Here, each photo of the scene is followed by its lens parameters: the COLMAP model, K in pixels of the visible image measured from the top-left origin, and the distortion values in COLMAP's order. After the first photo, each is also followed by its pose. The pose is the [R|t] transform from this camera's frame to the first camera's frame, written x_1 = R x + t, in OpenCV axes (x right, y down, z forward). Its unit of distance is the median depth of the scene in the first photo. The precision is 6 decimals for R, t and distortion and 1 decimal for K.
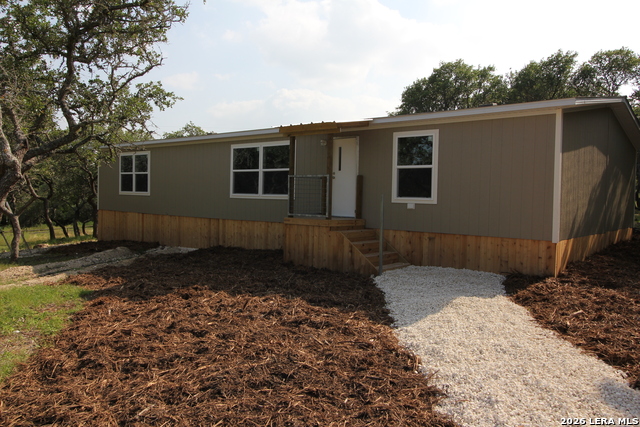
lens RADIAL K [[514.5, 0, 320.8], [0, 514.5, 208.9], [0, 0, 1]] dist [0.024838, 0.002914]
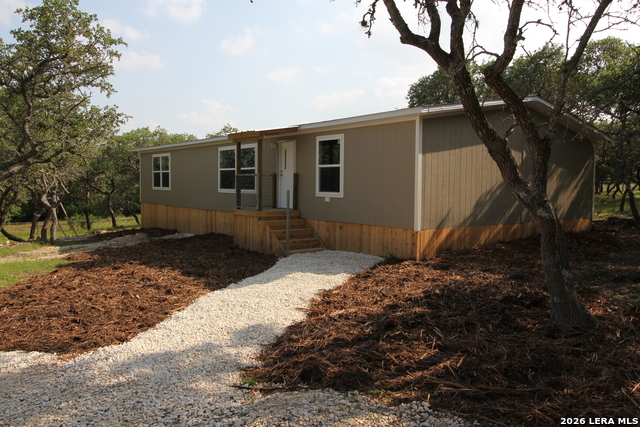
lens RADIAL K [[514.5, 0, 318.6], [0, 514.5, 217.6], [0, 0, 1]] dist [0.024838, 0.002914]
pose [[0.978338, 0.002217, -0.207004, 0.384633], [0.005270, 0.999352, 0.035612, -0.006011], [0.206949, -0.035932, 0.977692, -0.145934]]
